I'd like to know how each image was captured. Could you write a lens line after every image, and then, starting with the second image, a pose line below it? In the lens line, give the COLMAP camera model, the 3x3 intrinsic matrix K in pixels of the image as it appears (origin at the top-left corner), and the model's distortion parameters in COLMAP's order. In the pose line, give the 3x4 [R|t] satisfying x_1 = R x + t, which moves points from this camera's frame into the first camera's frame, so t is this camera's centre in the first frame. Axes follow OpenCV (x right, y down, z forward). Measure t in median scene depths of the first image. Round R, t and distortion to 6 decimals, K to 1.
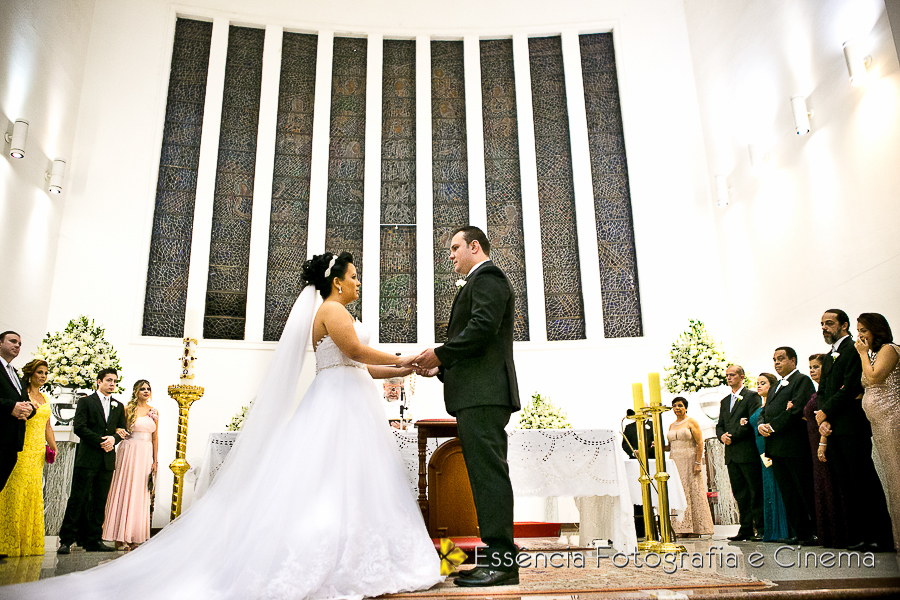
lens RADIAL K [[707.7, 0, 446.2], [0, 707.7, 304.4], [0, 0, 1]] dist [-0.080780, 0.023028]
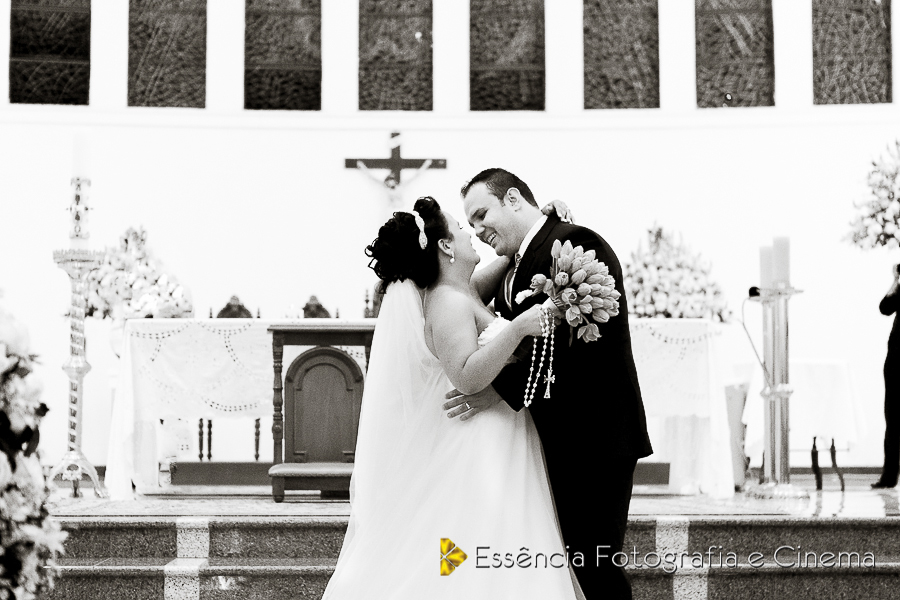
lens RADIAL K [[1817.4, 0, 448.9], [0, 1817.4, 301.8], [0, 0, 1]] dist [-0.072602, 0.000000]
pose [[0.999236, 0.012500, -0.037037, 0.024256], [-0.004612, 0.978573, 0.205848, -0.098727], [0.038816, -0.205520, 0.977883, -0.355102]]
